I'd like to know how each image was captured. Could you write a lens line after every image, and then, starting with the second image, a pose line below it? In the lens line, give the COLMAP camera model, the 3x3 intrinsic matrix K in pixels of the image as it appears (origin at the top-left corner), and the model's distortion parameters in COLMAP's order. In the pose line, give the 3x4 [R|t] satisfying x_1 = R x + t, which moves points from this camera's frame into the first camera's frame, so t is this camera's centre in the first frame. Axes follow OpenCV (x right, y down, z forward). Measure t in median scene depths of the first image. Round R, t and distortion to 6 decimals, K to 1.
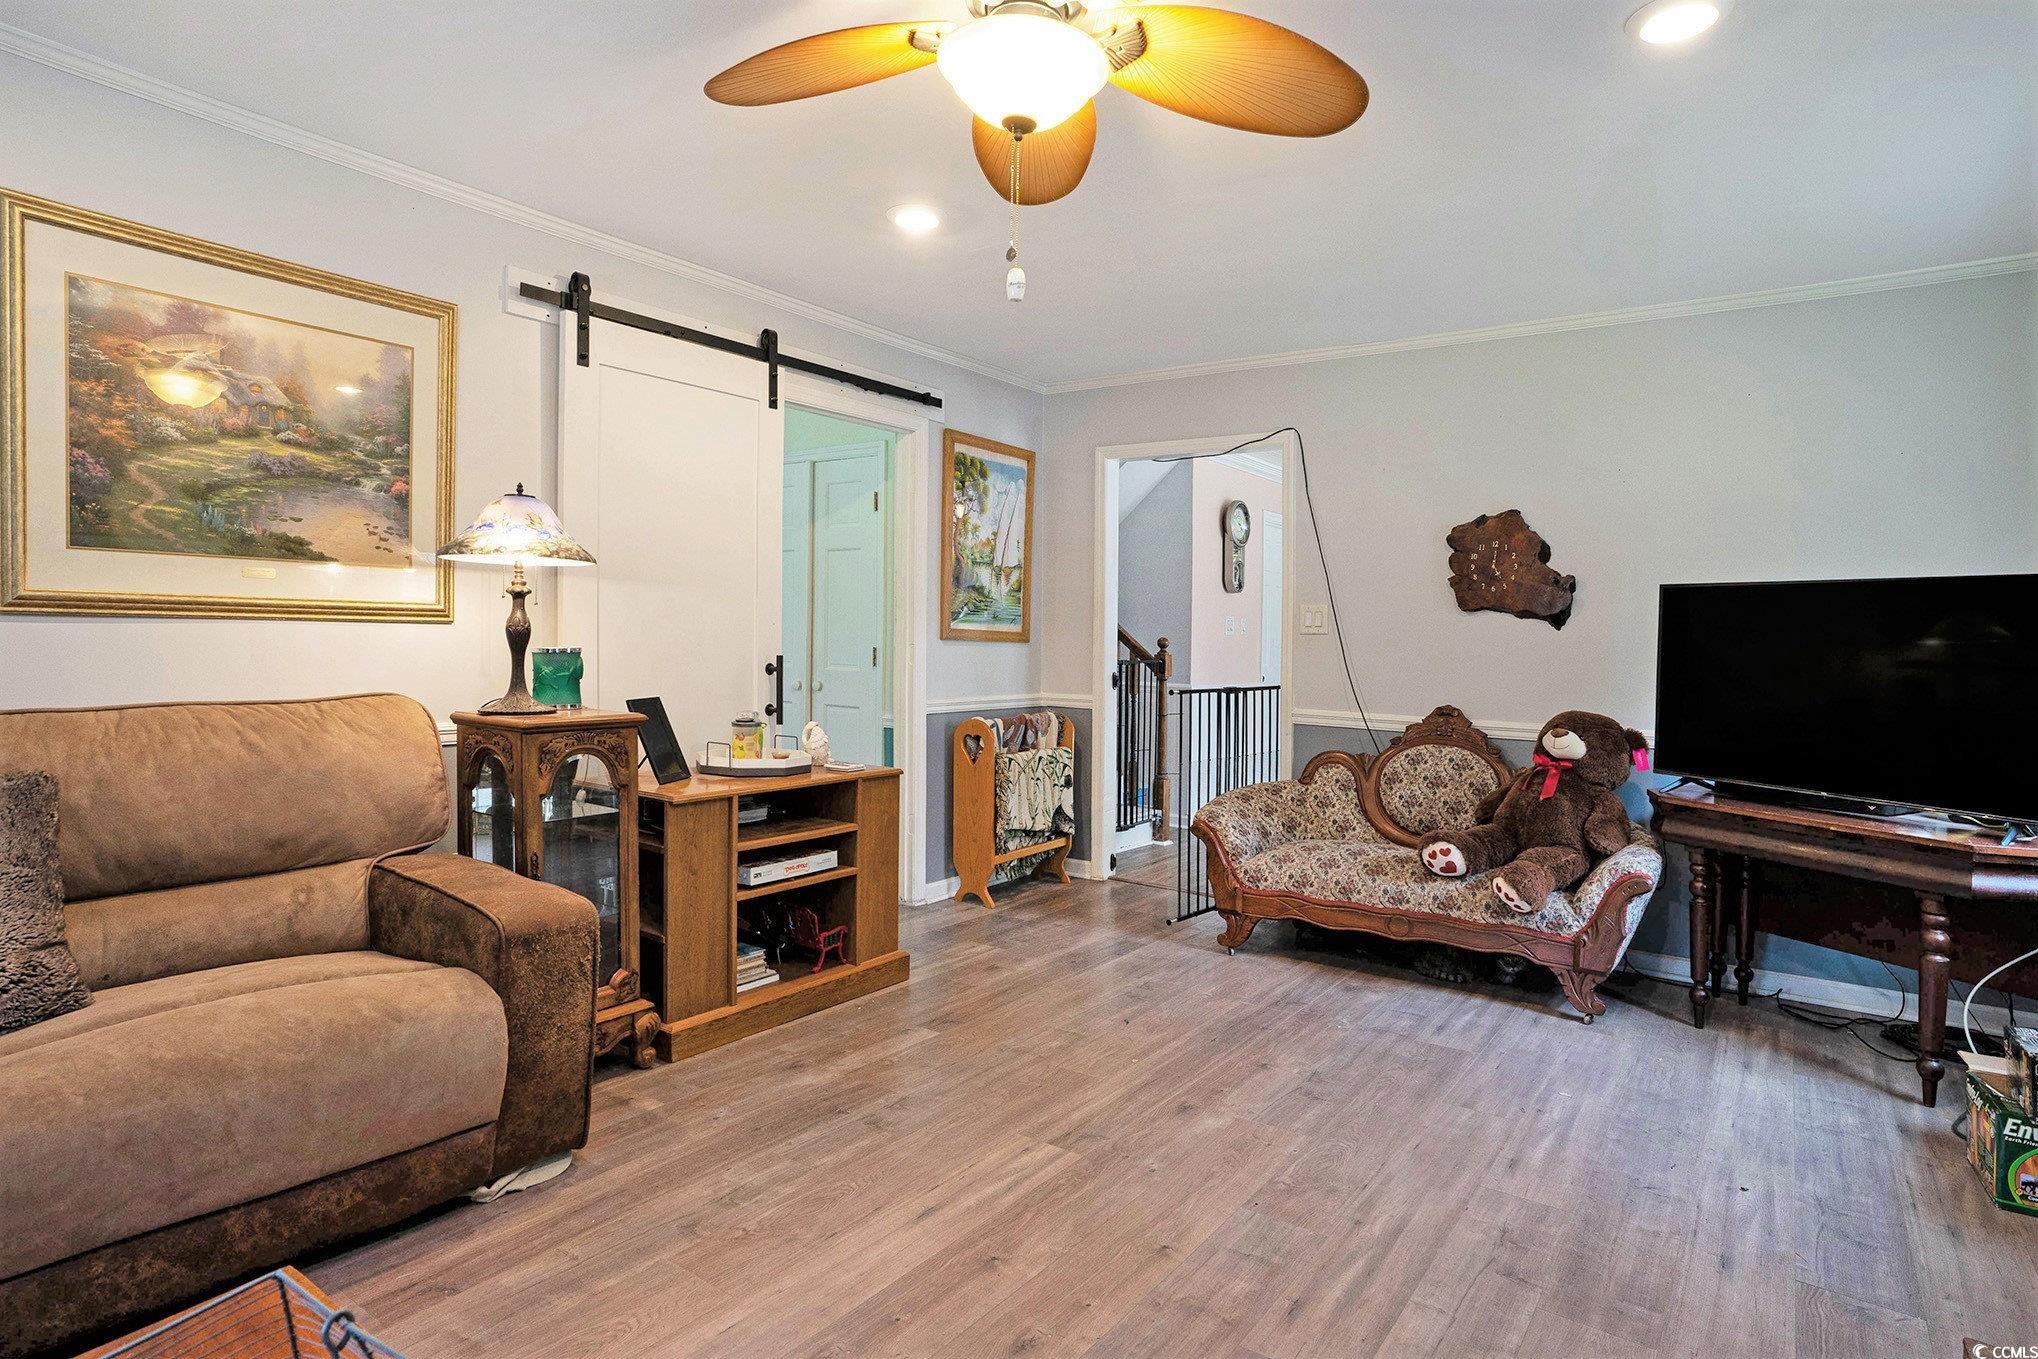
lens RADIAL K [[1103.1, 0, 1057.0], [0, 1103.1, 670.8], [0, 0, 1]] dist [-0.073708, 0.043118]
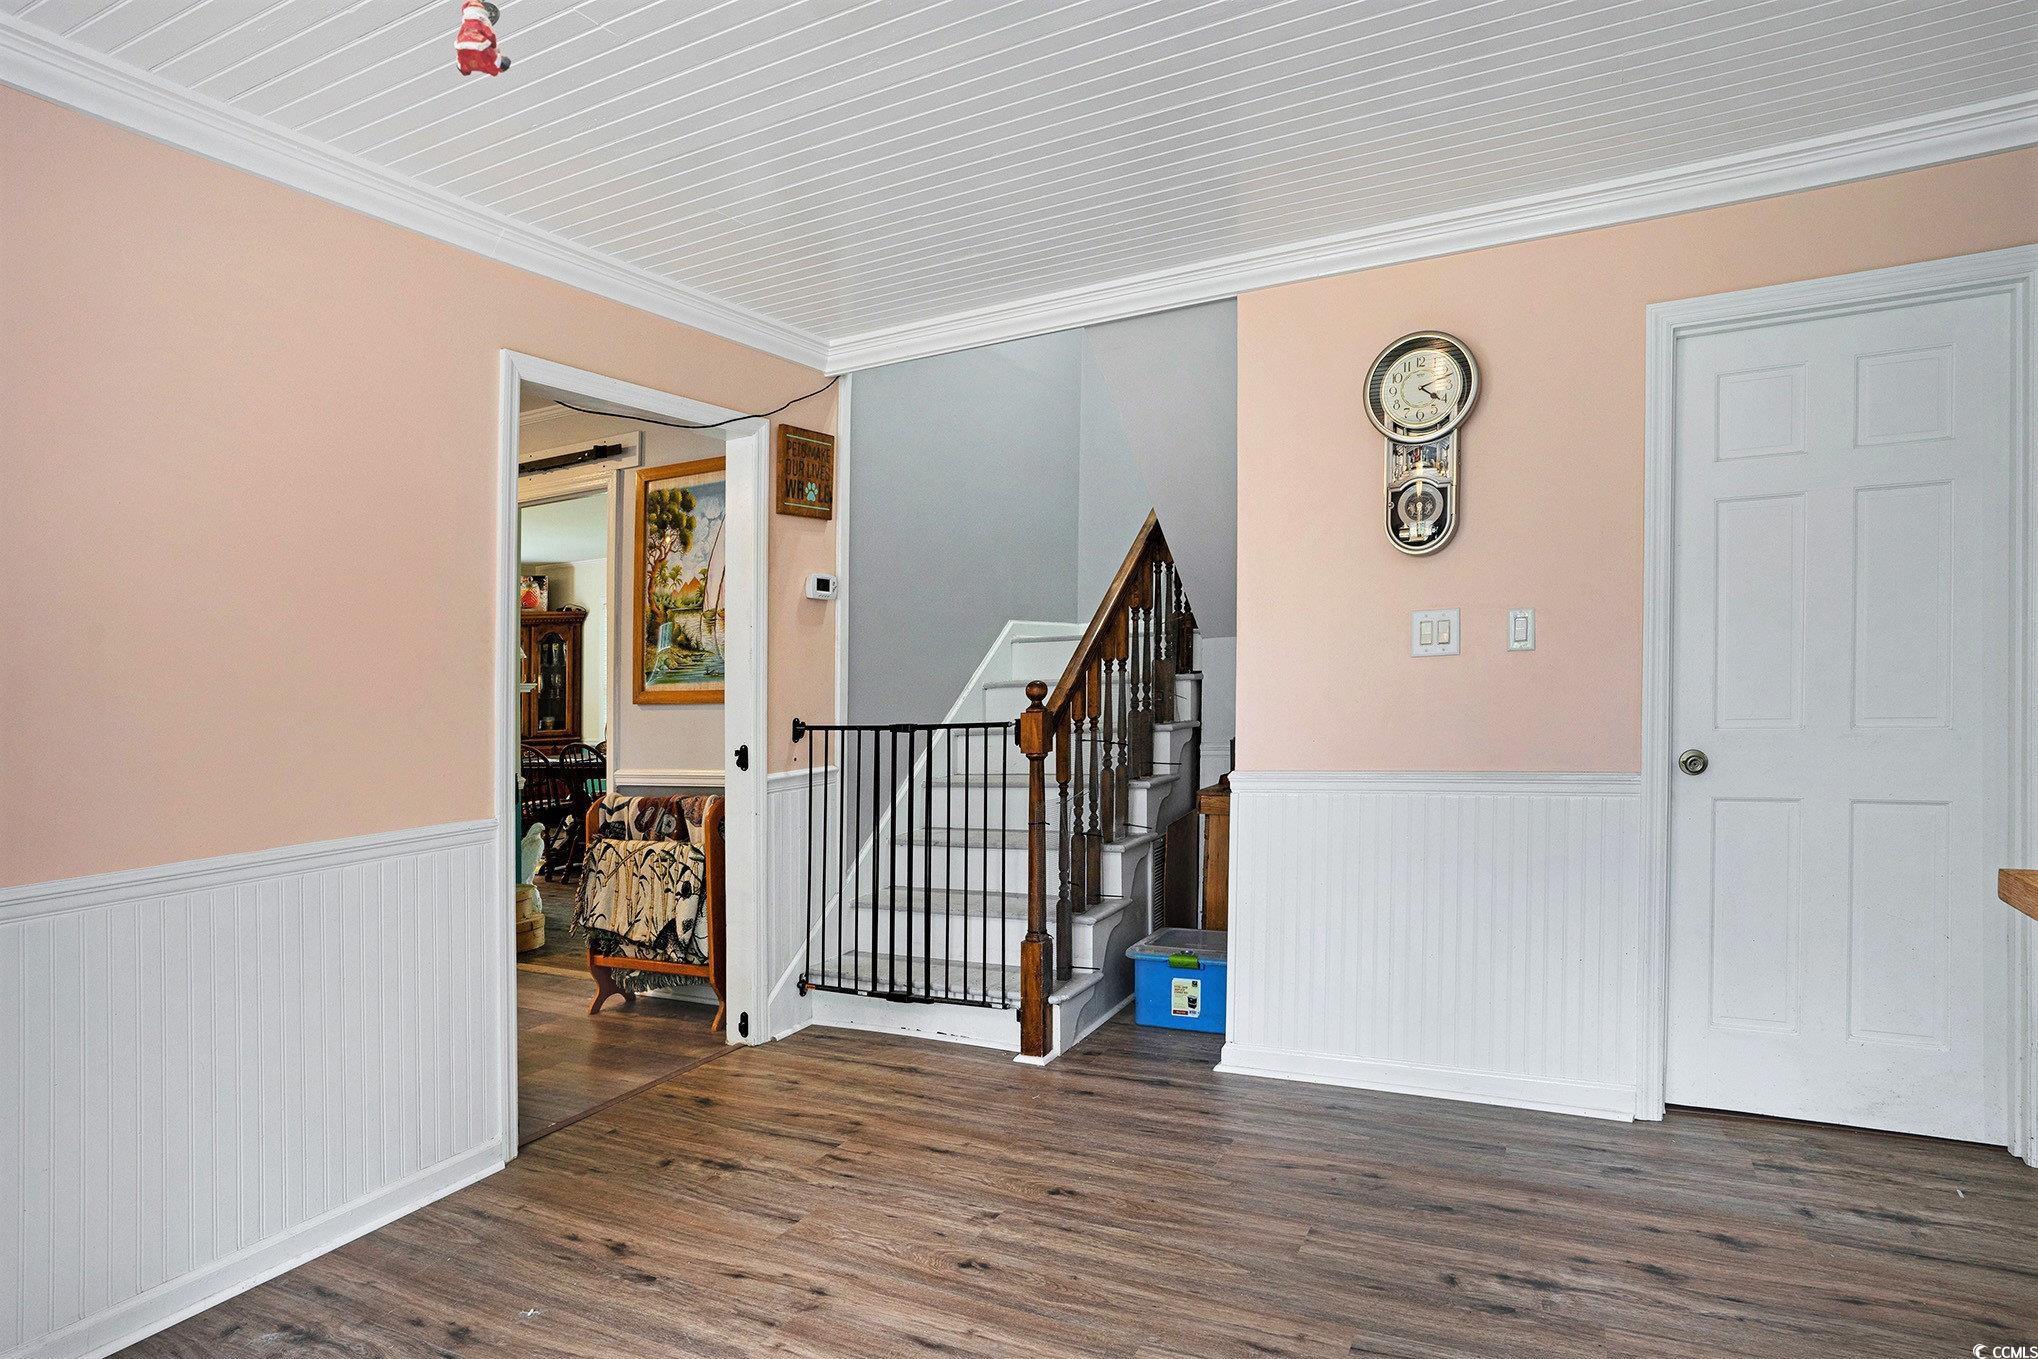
lens RADIAL K [[1103.1, 0, 1057.0], [0, 1103.1, 670.8], [0, 0, 1]] dist [-0.073708, 0.043118]
pose [[0.134305, -0.034414, -0.990342, 0.799056], [0.004984, 0.999408, -0.034053, -0.022398], [0.990927, -0.000362, 0.134397, 1.174510]]
